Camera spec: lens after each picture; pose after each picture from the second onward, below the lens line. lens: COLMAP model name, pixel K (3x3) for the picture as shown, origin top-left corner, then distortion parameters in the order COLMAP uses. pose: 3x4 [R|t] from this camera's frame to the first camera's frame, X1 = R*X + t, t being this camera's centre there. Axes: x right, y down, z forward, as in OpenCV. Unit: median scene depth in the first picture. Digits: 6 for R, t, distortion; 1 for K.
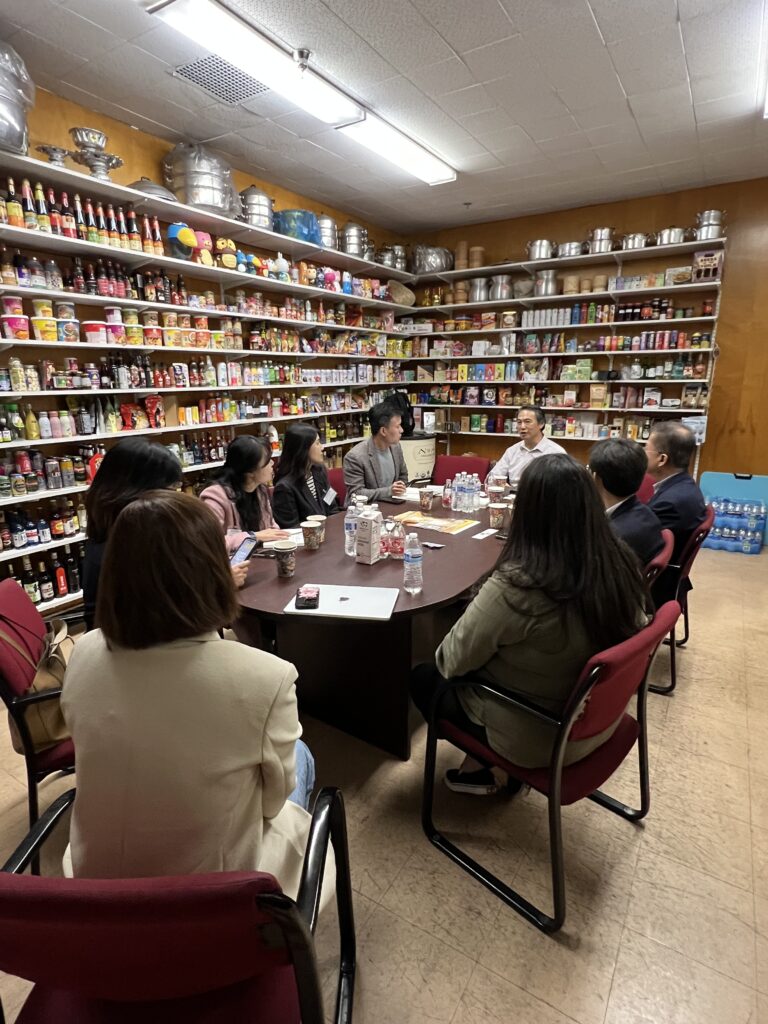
lens RADIAL K [[541.5, 0, 385.6], [0, 541.5, 505.7], [0, 0, 1]] dist [-0.000723, 0.001054]
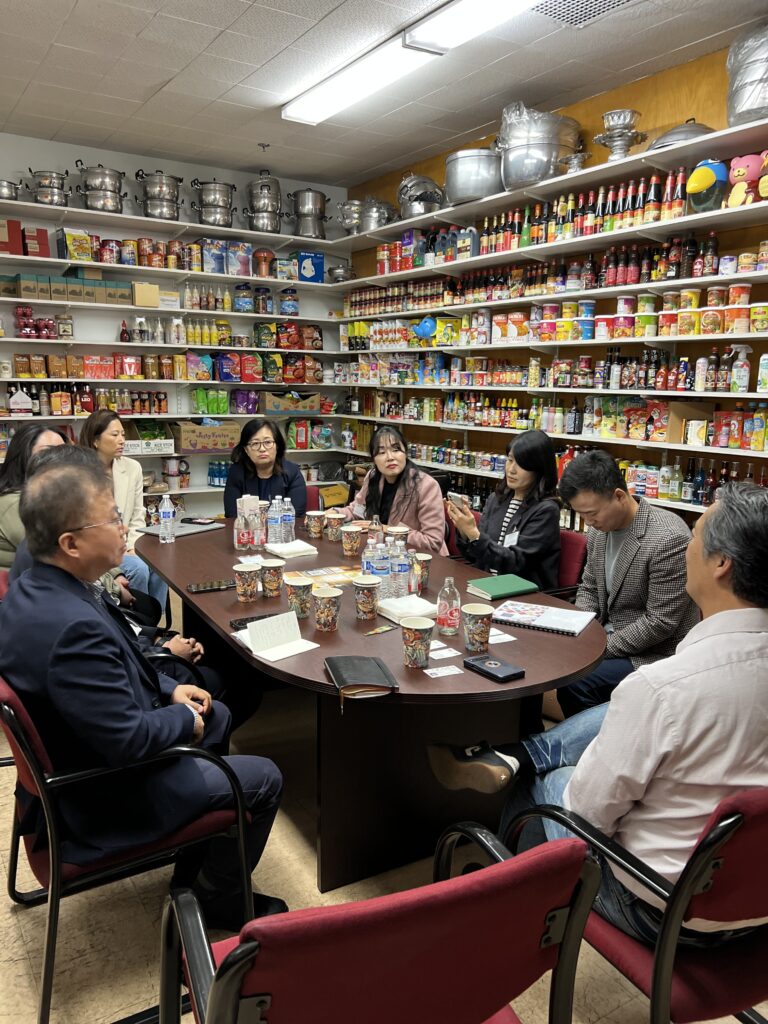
lens RADIAL K [[767.6, 0, 379.0], [0, 767.6, 519.9], [0, 0, 1]] dist [0.032266, -0.036905]
pose [[-0.419861, 0.159500, -0.893463, 0.734155], [-0.231037, 0.933223, 0.275168, -0.246888], [0.877690, 0.321956, -0.354973, 1.064668]]
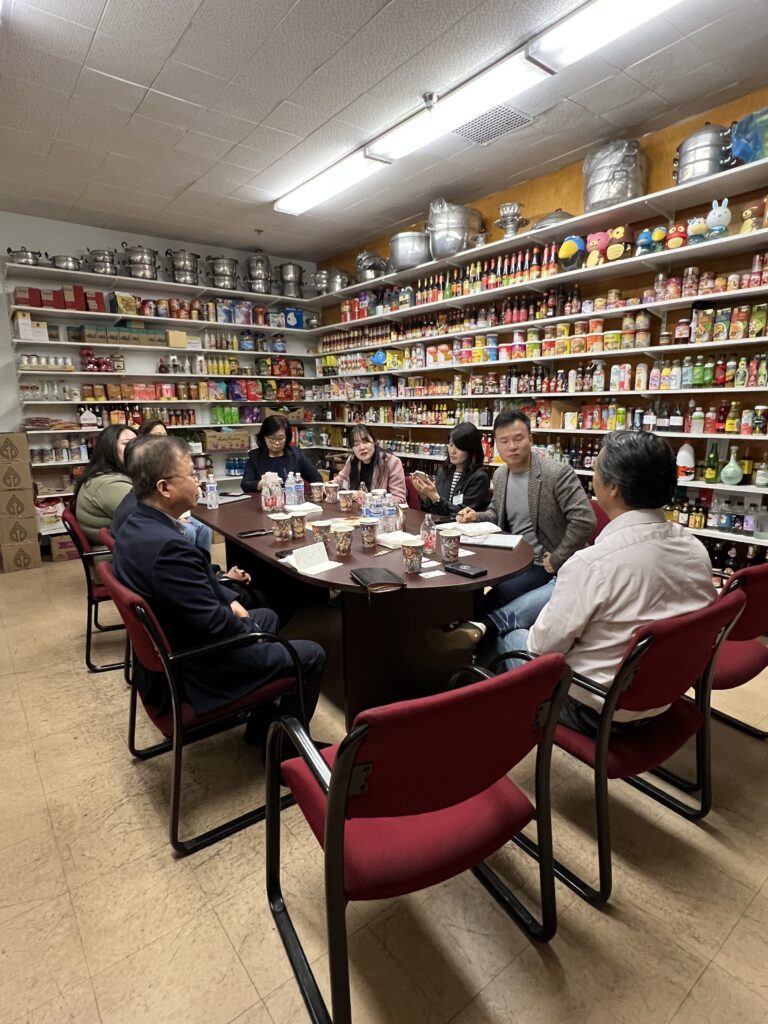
lens RADIAL K [[541.5, 0, 379.9], [0, 541.5, 509.7], [0, 0, 1]] dist [-0.000723, 0.001054]
pose [[-0.334213, 0.184931, -0.924177, 0.770928], [-0.212236, 0.940609, 0.264971, -0.208659], [0.918291, 0.284700, -0.275114, 1.032403]]
